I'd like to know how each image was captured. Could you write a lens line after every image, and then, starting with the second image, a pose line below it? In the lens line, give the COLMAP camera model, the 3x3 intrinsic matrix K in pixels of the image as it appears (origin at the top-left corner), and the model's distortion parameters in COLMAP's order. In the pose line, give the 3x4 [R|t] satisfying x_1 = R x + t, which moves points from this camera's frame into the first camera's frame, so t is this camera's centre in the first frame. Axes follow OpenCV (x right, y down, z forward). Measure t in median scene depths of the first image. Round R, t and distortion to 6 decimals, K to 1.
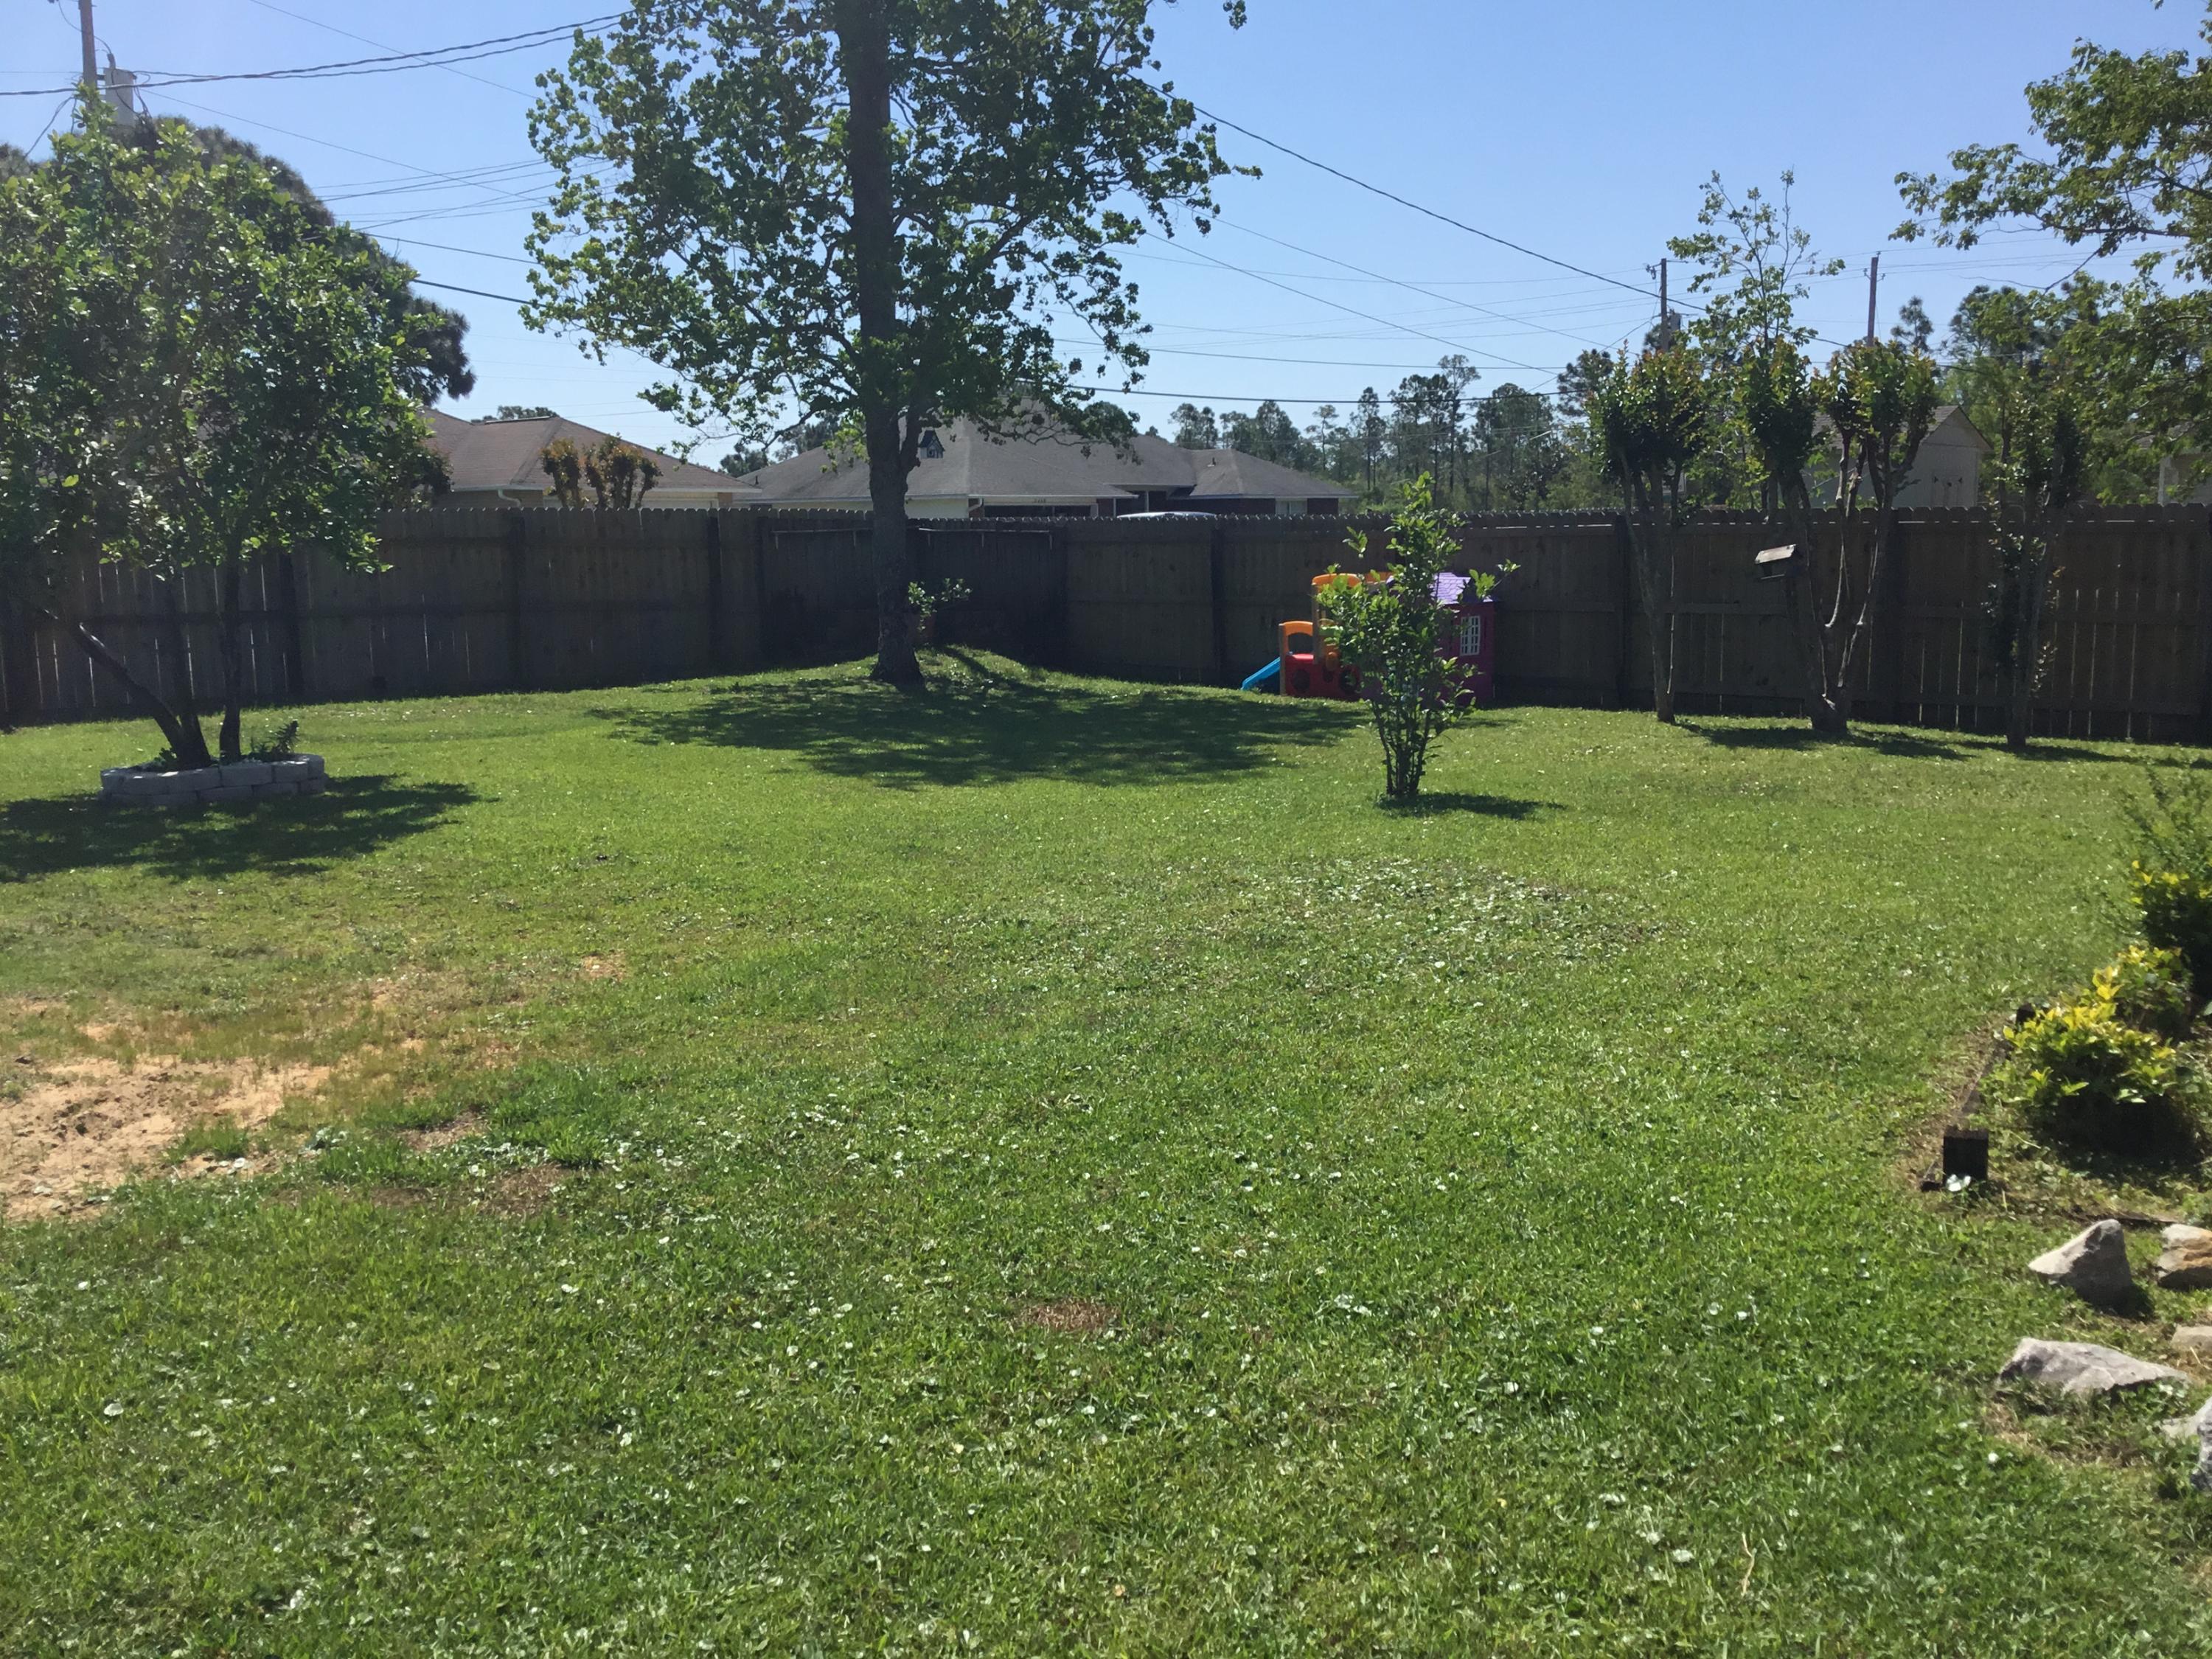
lens RADIAL K [[2020.5, 0, 1097.1], [0, 2020.5, 842.2], [0, 0, 1]] dist [0.023388, 0.000000]
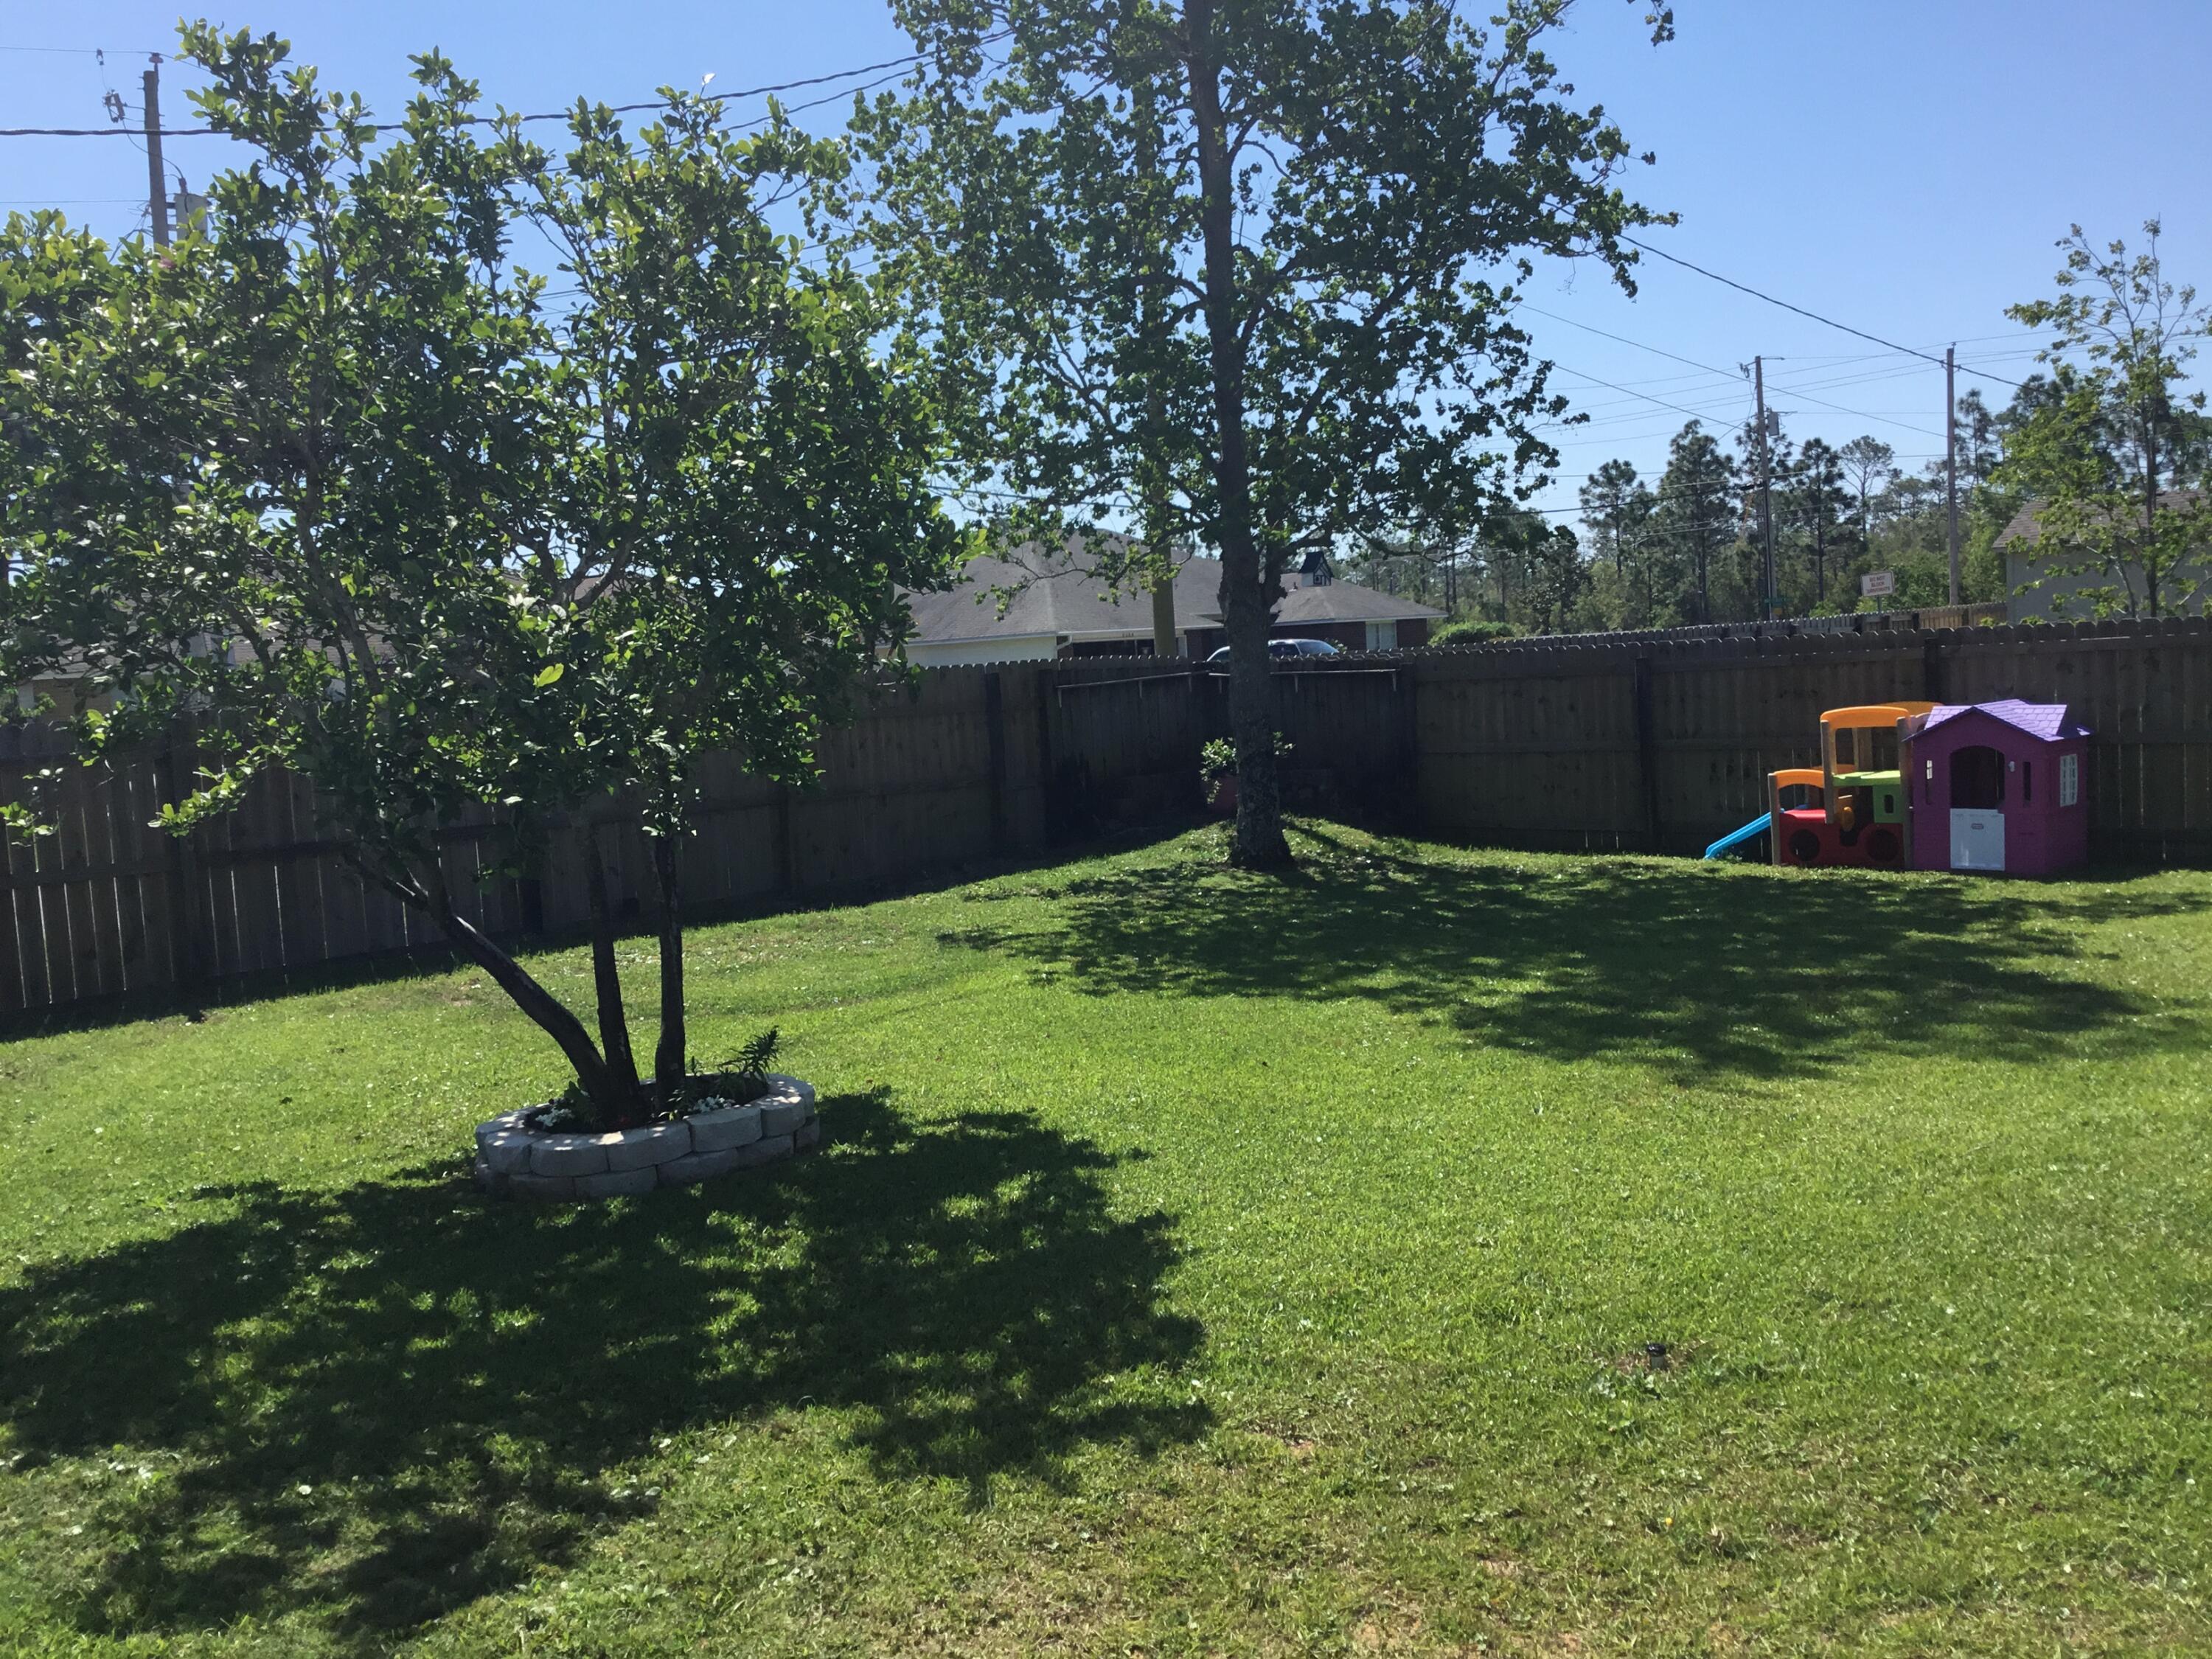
lens RADIAL K [[2020.5, 0, 1114.8], [0, 2020.5, 814.6], [0, 0, 1]] dist [0.023388, 0.000000]
pose [[0.998532, -0.047590, 0.025867, -0.177584], [0.049448, 0.995828, -0.076690, -0.042567], [-0.022109, 0.077857, 0.996719, 0.212232]]
